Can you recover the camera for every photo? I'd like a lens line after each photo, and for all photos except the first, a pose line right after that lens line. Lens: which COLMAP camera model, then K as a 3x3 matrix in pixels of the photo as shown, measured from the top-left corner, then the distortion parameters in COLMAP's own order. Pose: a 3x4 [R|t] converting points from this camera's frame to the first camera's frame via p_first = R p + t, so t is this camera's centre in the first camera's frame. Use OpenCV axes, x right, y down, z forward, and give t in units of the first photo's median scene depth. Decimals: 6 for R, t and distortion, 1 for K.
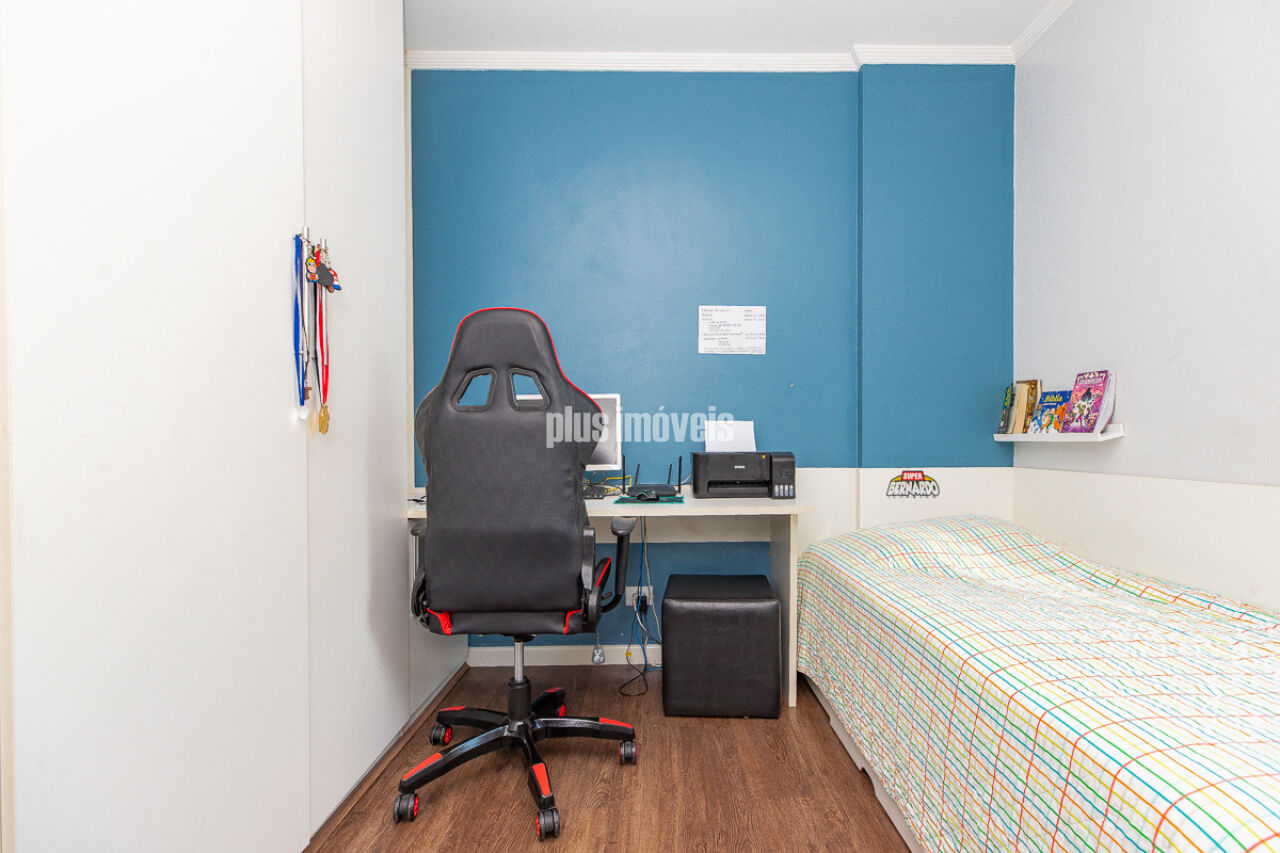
lens RADIAL K [[612.5, 0, 662.2], [0, 612.5, 450.4], [0, 0, 1]] dist [0.002396, -0.000046]
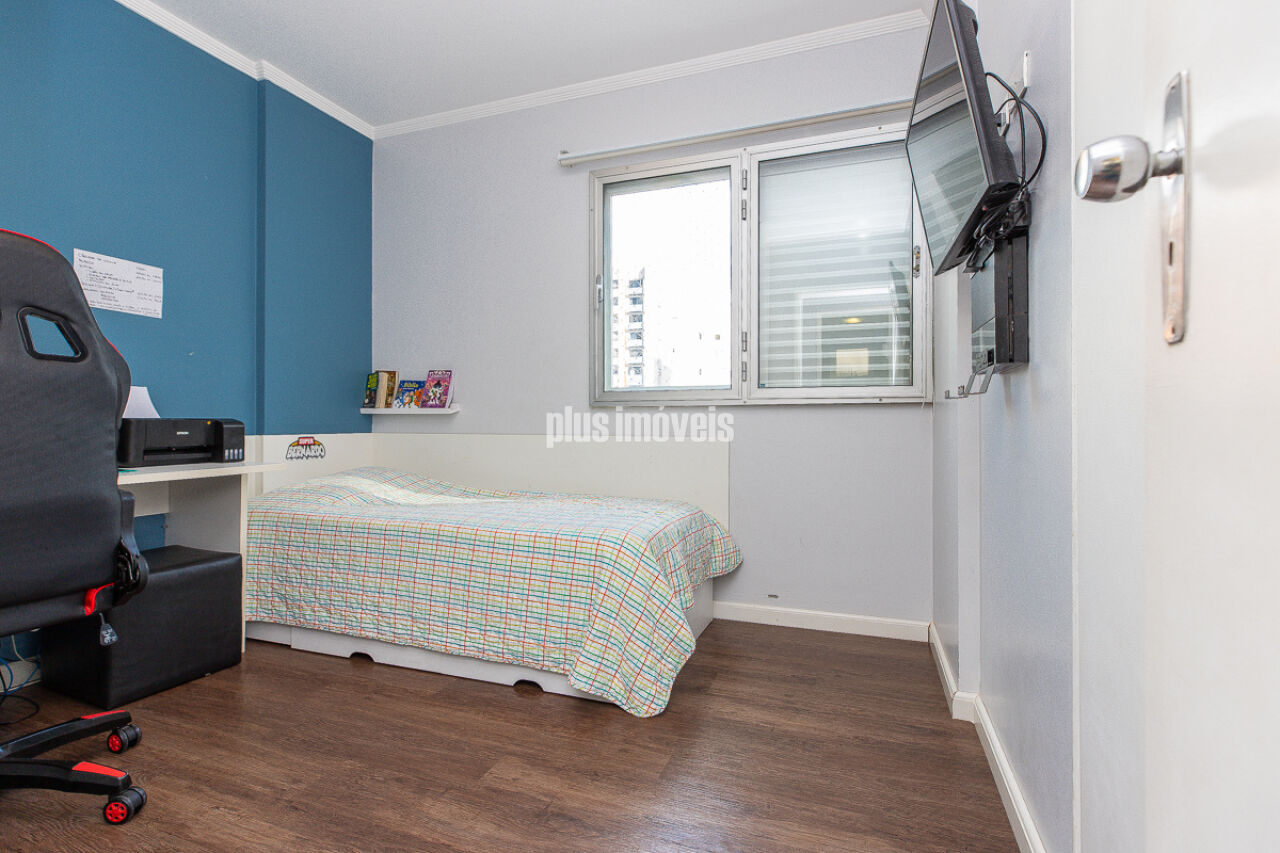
lens RADIAL K [[612.5, 0, 640.0], [0, 612.5, 424.4], [0, 0, 1]] dist [0.002396, -0.000046]
pose [[0.363674, 0.005999, 0.931507, -0.534451], [0.009017, 0.999910, -0.009960, 0.030095], [-0.931482, 0.012022, 0.363588, -0.055012]]
